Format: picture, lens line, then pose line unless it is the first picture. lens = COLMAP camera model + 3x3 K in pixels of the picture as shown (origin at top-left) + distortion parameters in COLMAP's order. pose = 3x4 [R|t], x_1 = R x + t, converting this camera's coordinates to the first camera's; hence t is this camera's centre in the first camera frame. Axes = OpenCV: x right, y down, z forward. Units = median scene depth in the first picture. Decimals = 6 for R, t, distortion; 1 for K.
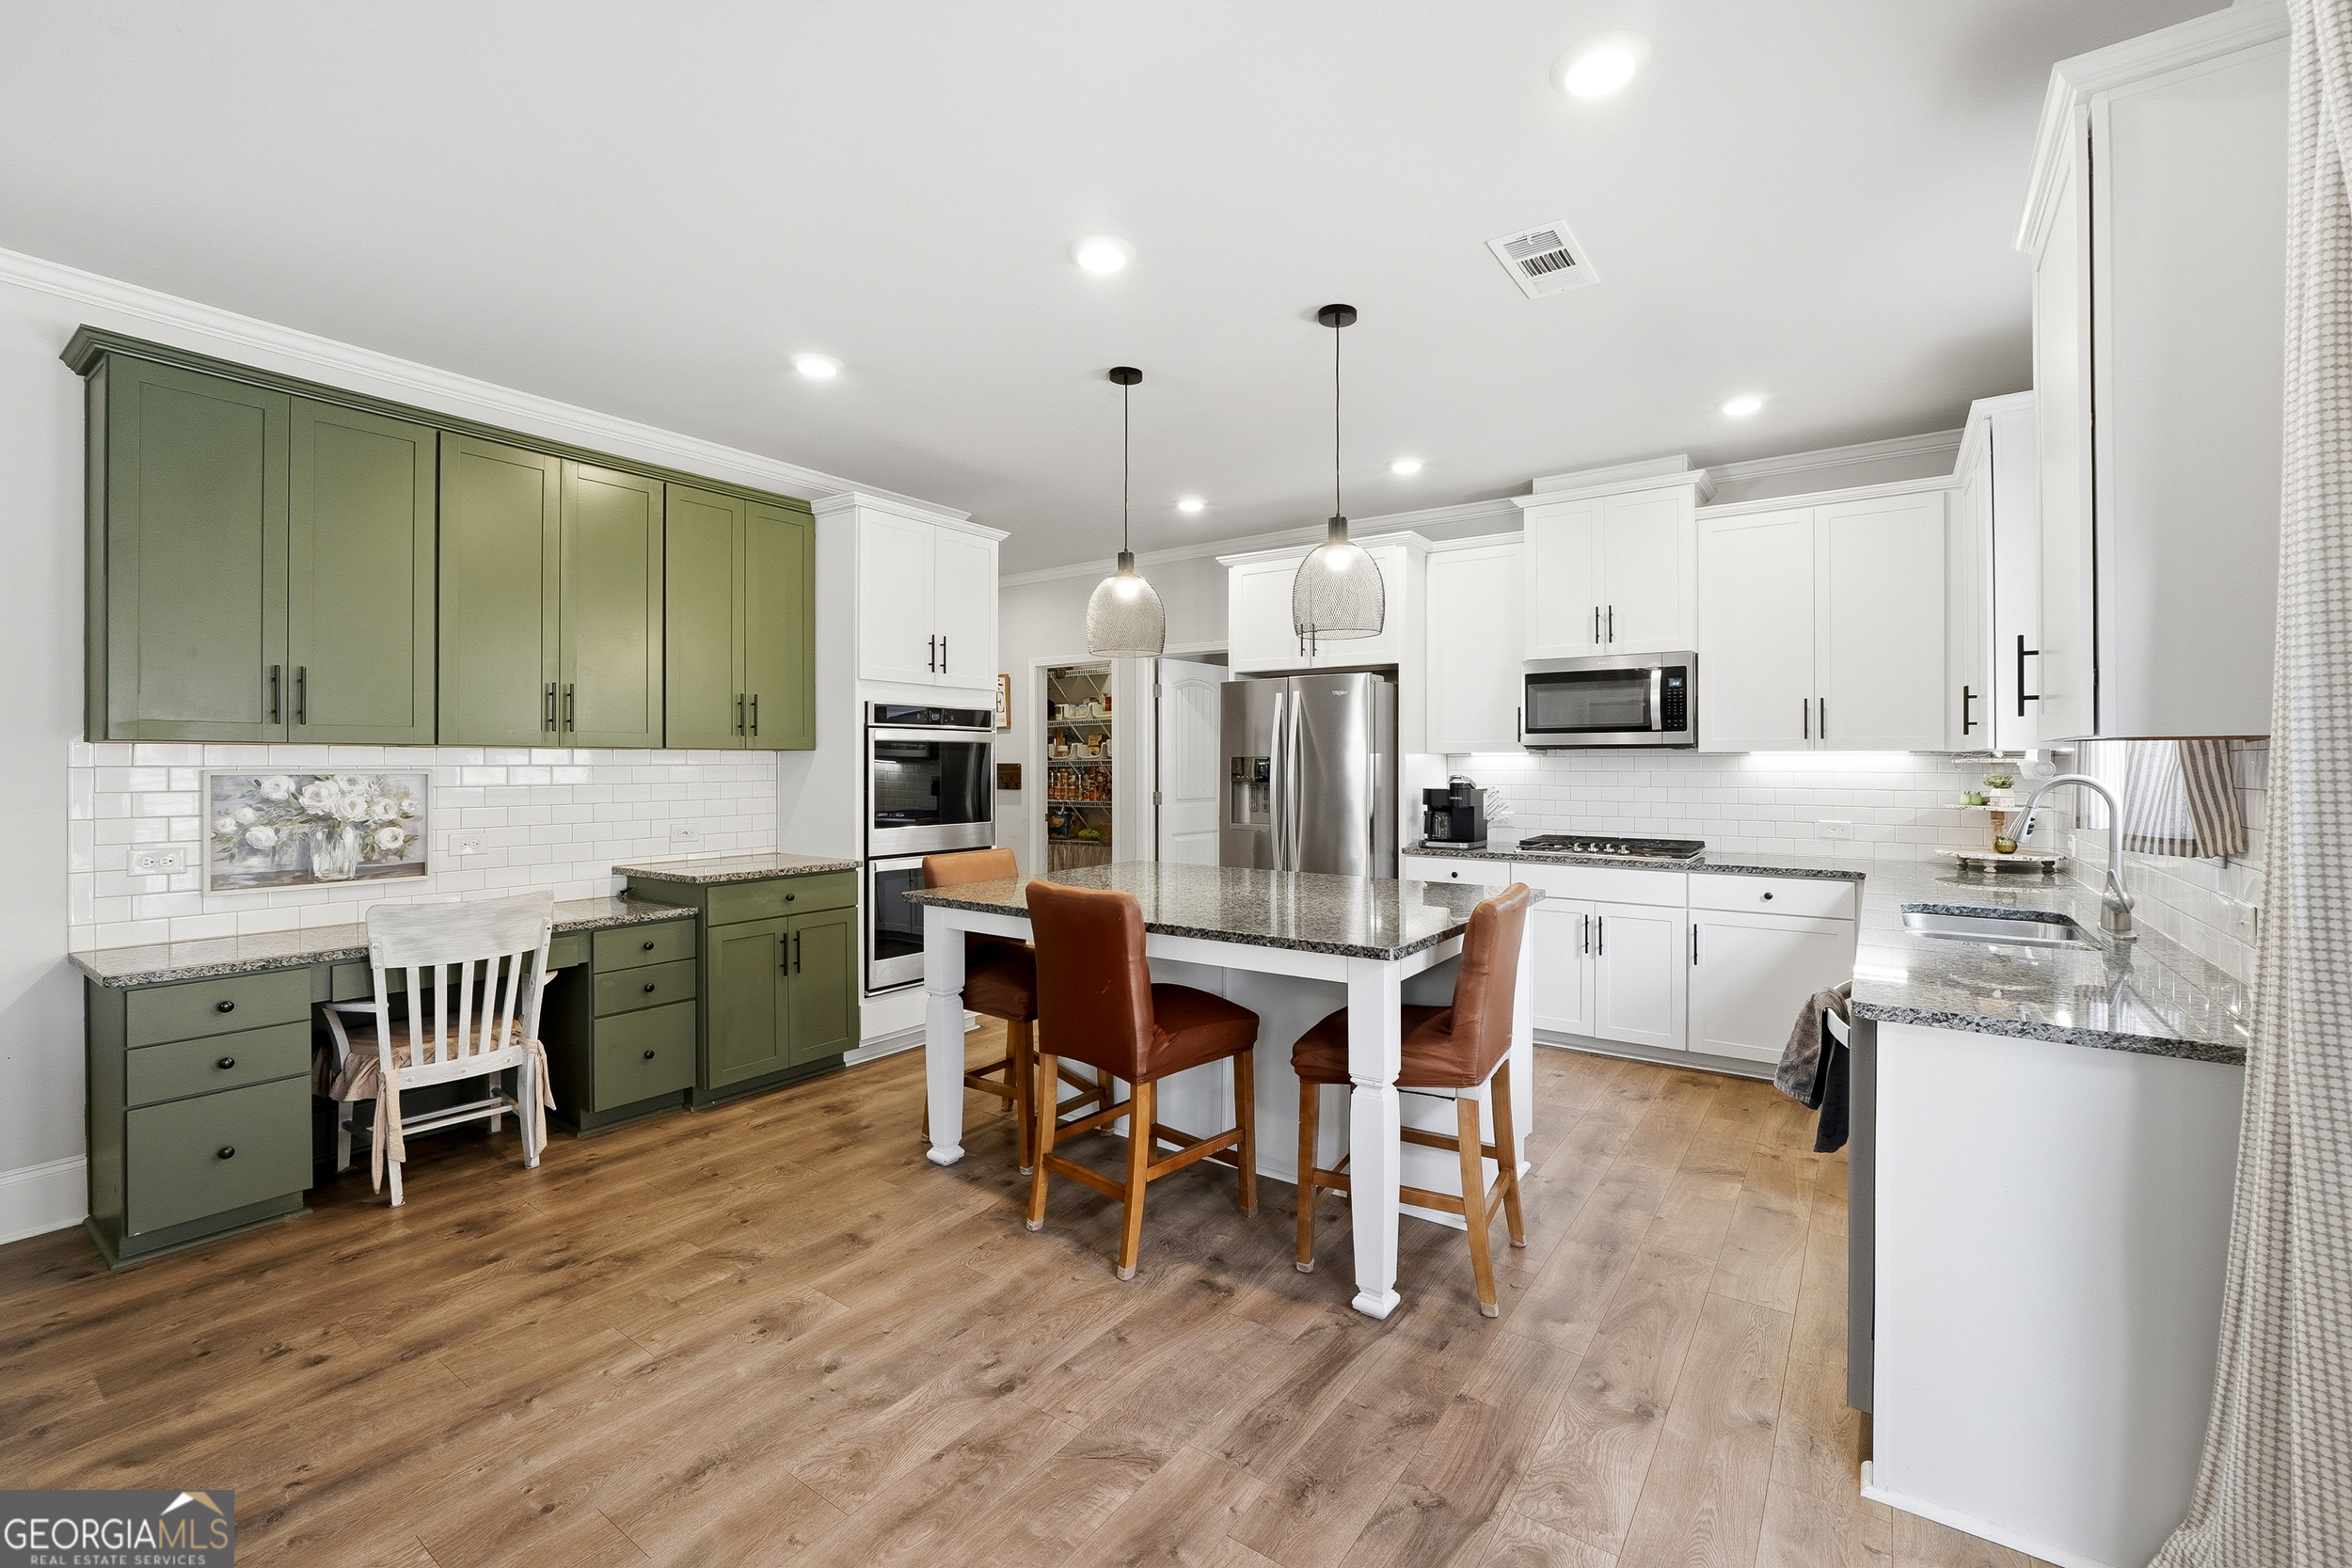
lens RADIAL K [[983.6, 0, 1173.6], [0, 983.6, 769.5], [0, 0, 1]] dist [-0.013696, 0.000080]
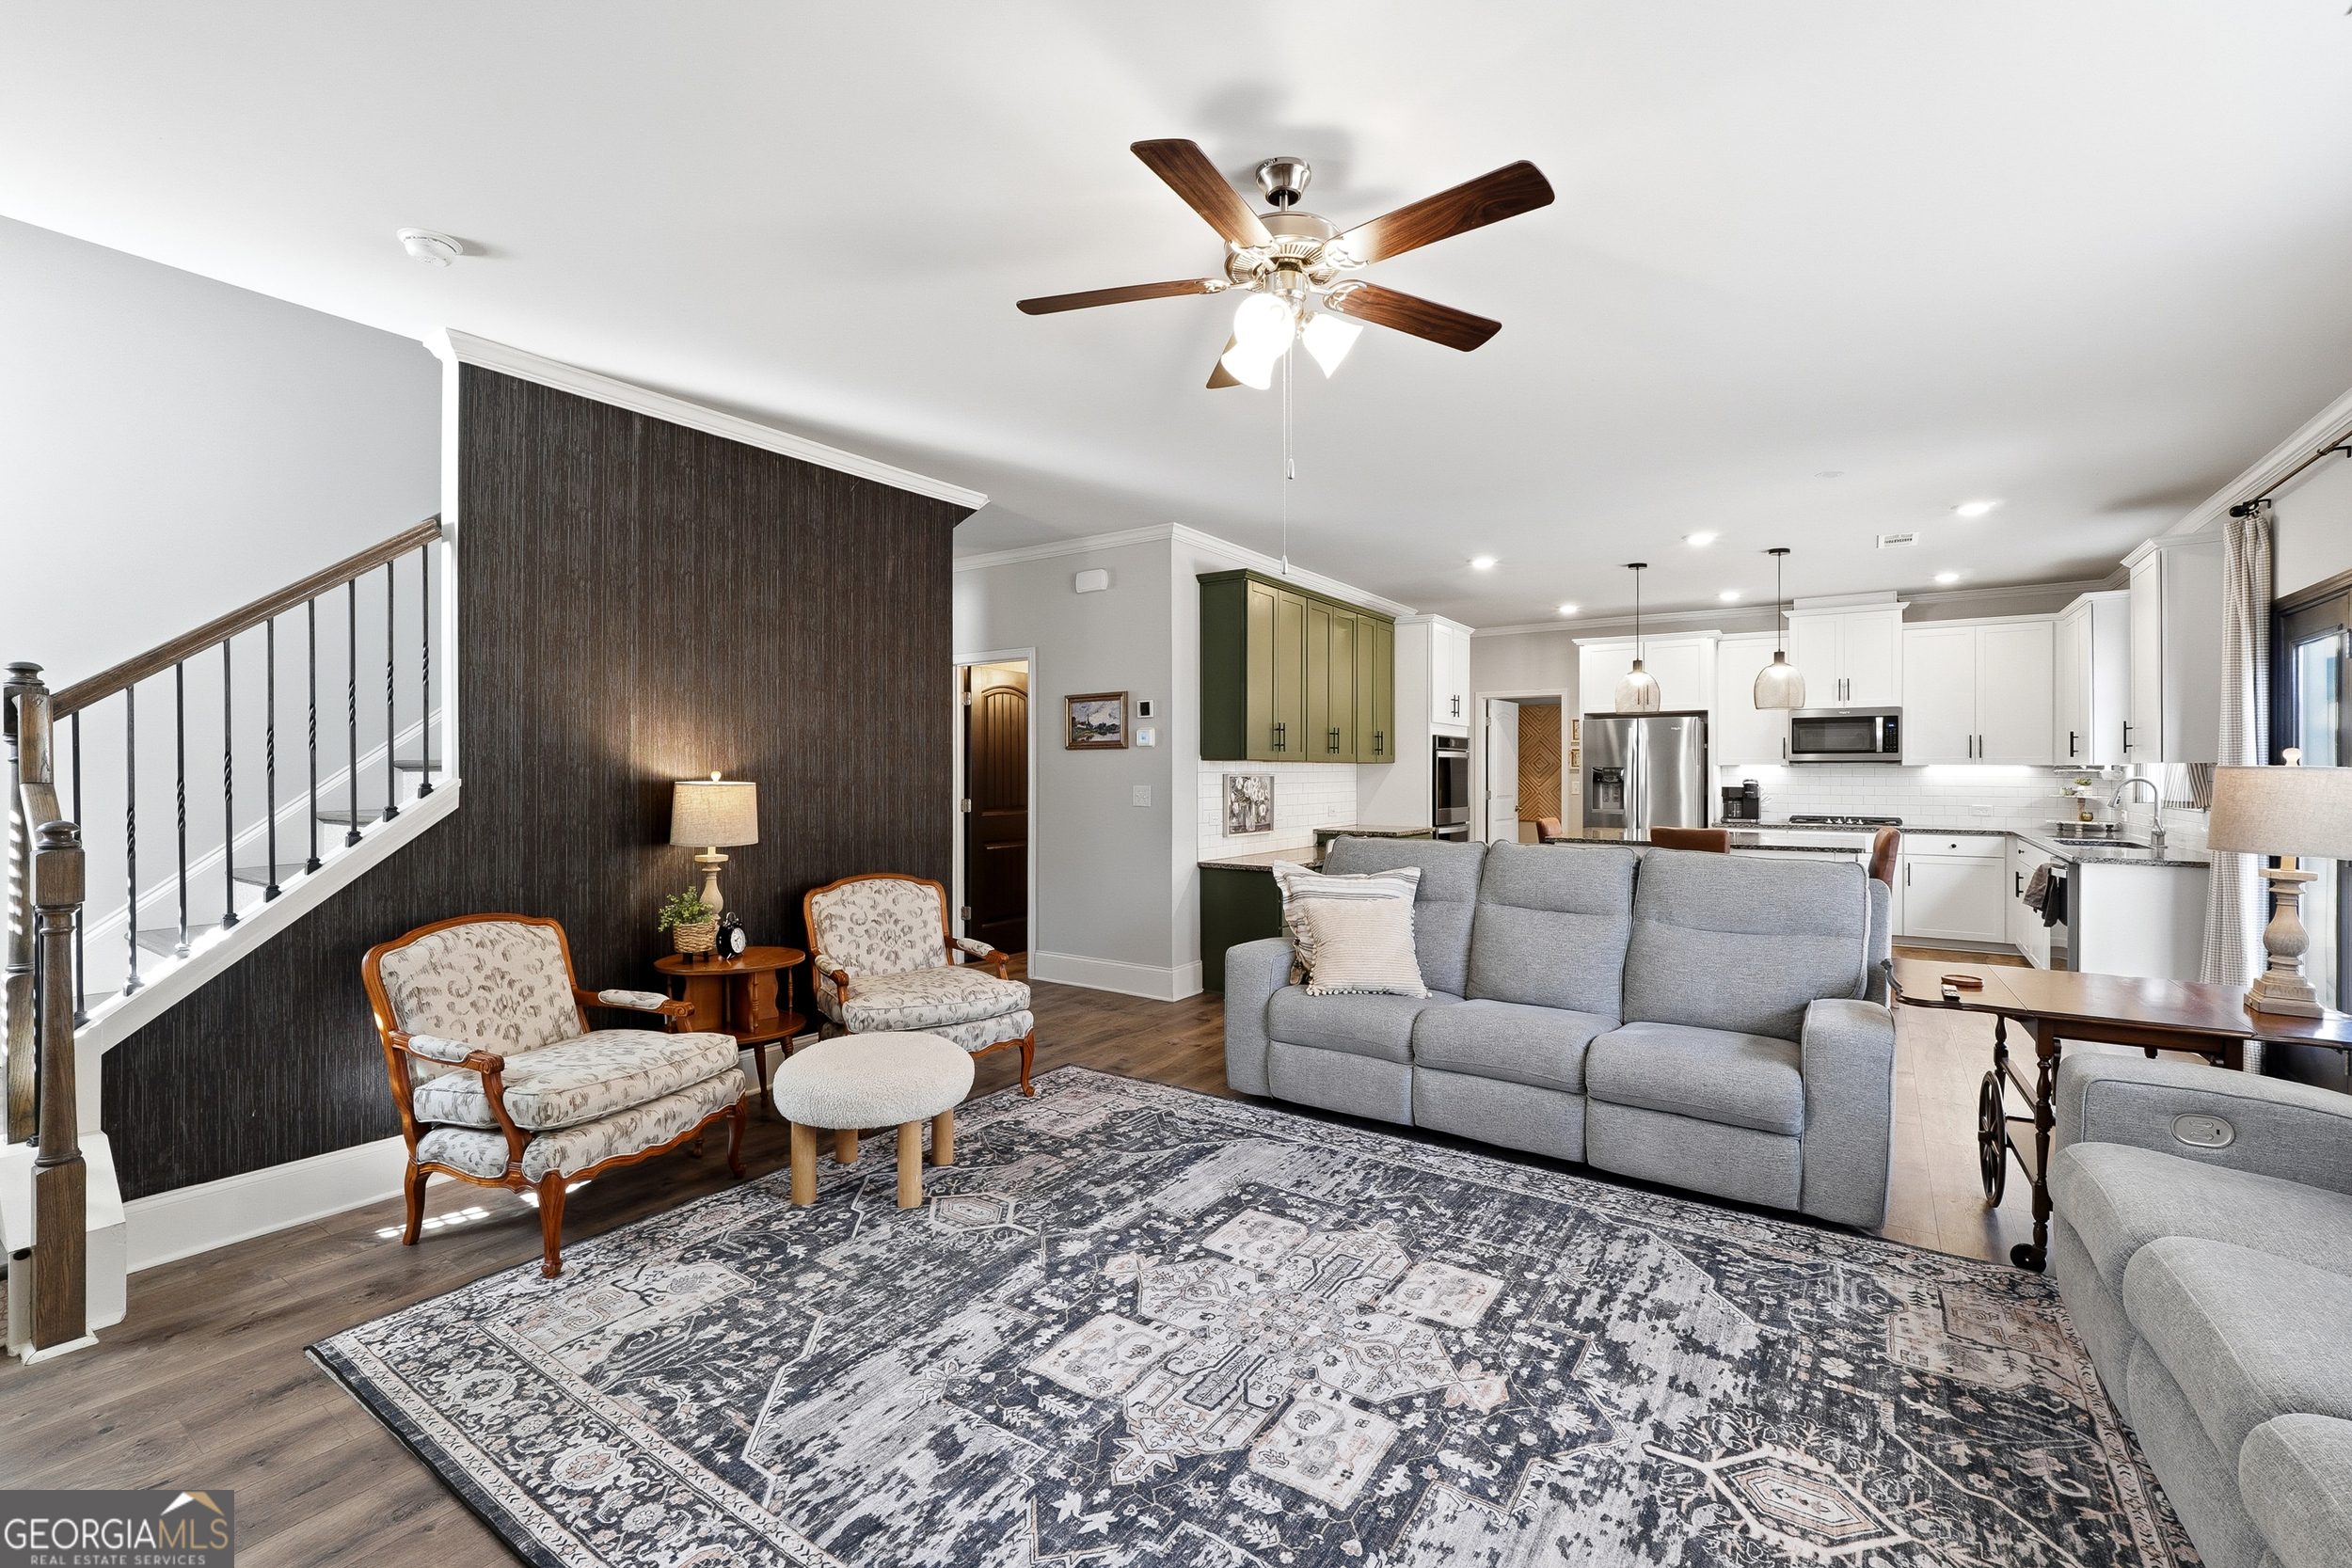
lens RADIAL K [[983.6, 0, 1181.6], [0, 983.6, 782.5], [0, 0, 1]] dist [-0.013696, 0.000080]
pose [[0.999888, 0.001727, 0.014863, -0.763049], [-0.001817, 0.999980, 0.006067, 0.004380], [-0.014852, -0.006093, 0.999871, -0.700998]]
